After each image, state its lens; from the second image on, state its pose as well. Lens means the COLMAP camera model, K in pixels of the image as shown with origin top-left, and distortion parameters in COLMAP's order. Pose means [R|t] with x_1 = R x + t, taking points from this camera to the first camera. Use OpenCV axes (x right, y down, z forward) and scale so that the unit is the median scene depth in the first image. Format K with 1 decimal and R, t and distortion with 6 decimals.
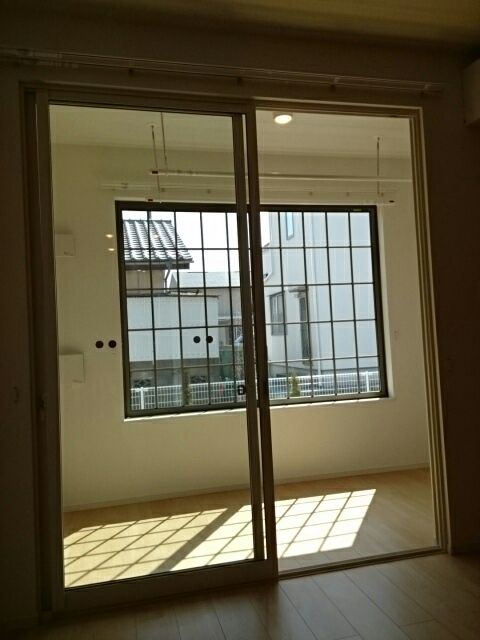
lens RADIAL K [[502.3, 0, 236.4], [0, 502.3, 319.3], [0, 0, 1]] dist [0.047937, -0.034944]
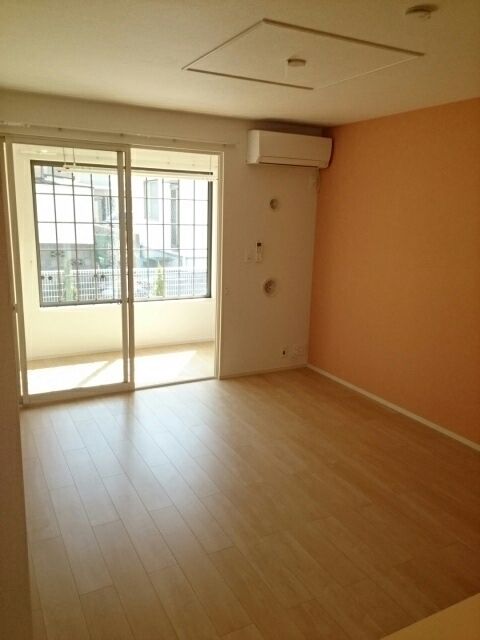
lens RADIAL K [[502.3, 0, 240.7], [0, 502.3, 317.1], [0, 0, 1]] dist [0.047937, -0.034944]
pose [[0.967029, 0.021544, 0.253752, -0.026264], [-0.083581, 0.968071, 0.236331, -0.286617], [-0.240559, -0.249748, 0.937954, -0.906184]]
